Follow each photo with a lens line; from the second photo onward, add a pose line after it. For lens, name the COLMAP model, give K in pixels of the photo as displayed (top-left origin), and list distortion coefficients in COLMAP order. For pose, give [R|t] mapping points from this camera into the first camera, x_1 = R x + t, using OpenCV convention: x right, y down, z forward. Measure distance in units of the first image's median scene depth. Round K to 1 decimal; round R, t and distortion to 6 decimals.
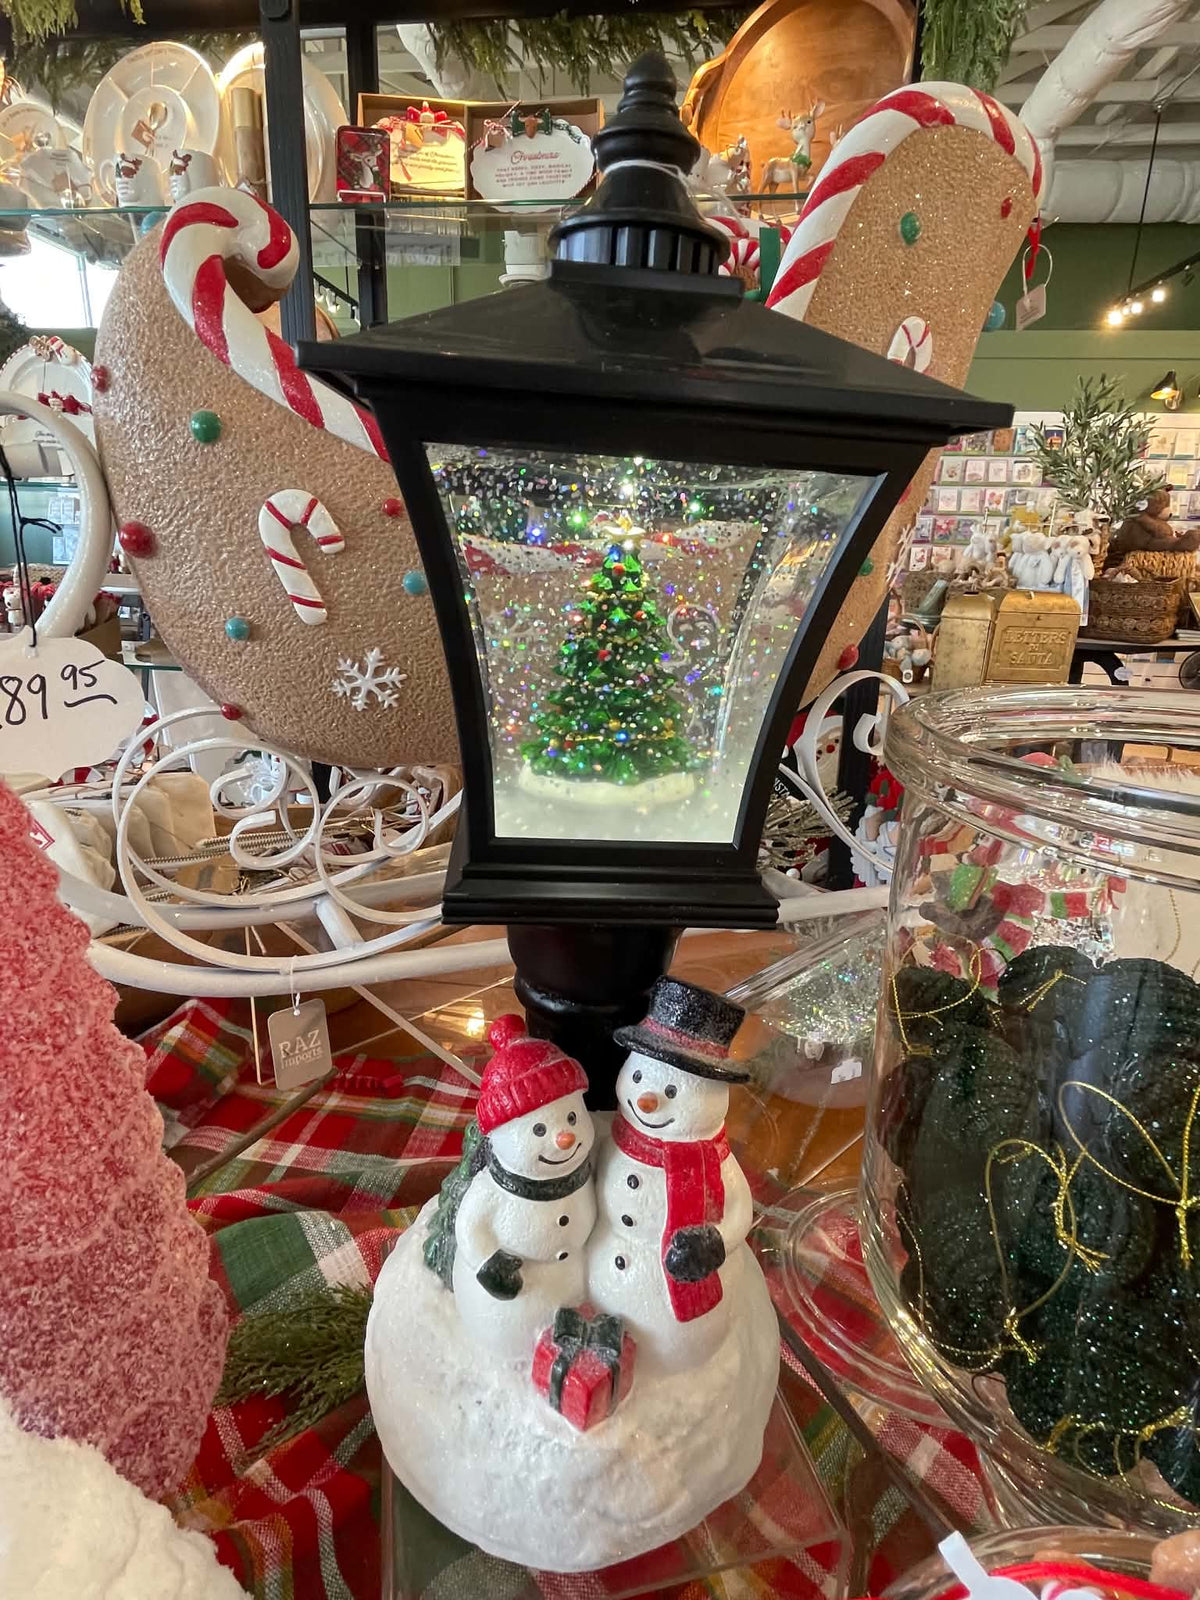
lens RADIAL K [[851.7, 0, 596.7], [0, 851.7, 793.3], [0, 0, 1]] dist [-0.005198, 0.002627]
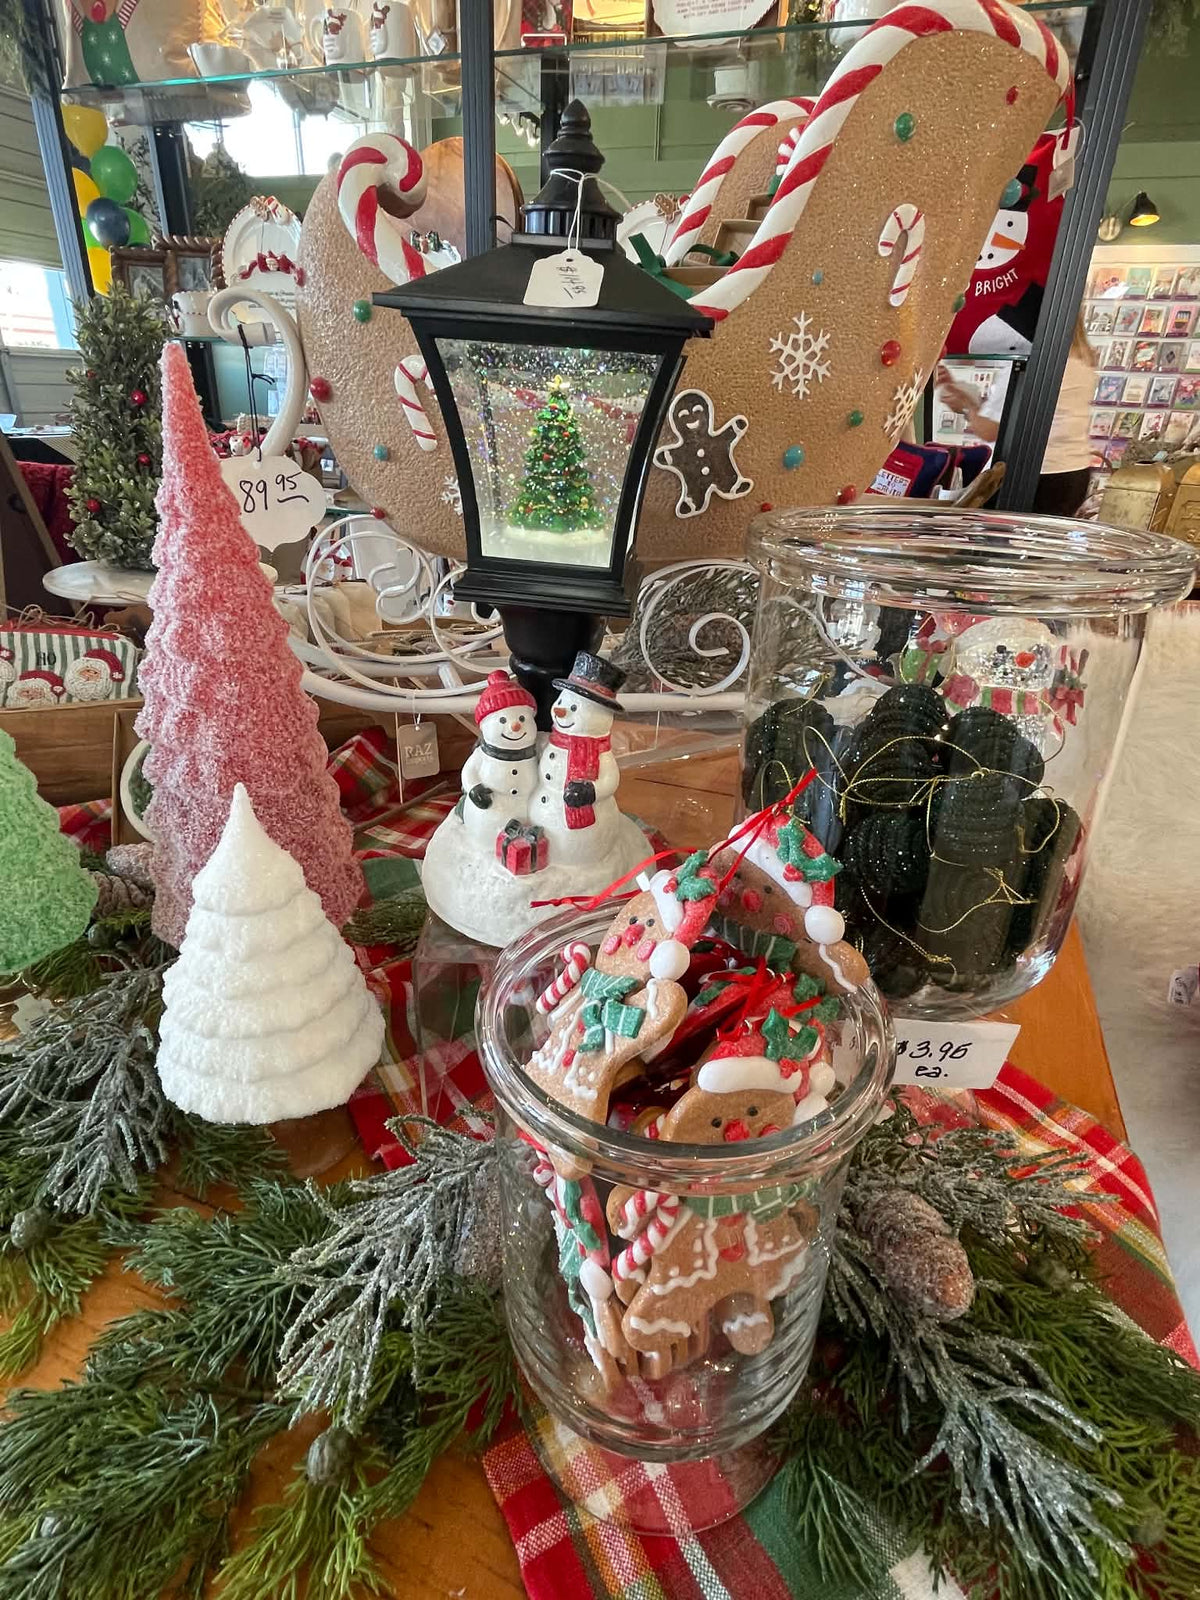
lens RADIAL K [[851.7, 0, 605.0], [0, 851.7, 804.8], [0, 0, 1]] dist [-0.005198, 0.002627]
pose [[0.978573, 0.097615, -0.181292, 0.301540], [-0.068329, 0.984539, 0.161289, 0.151125], [0.194233, -0.145445, 0.970113, -0.480255]]
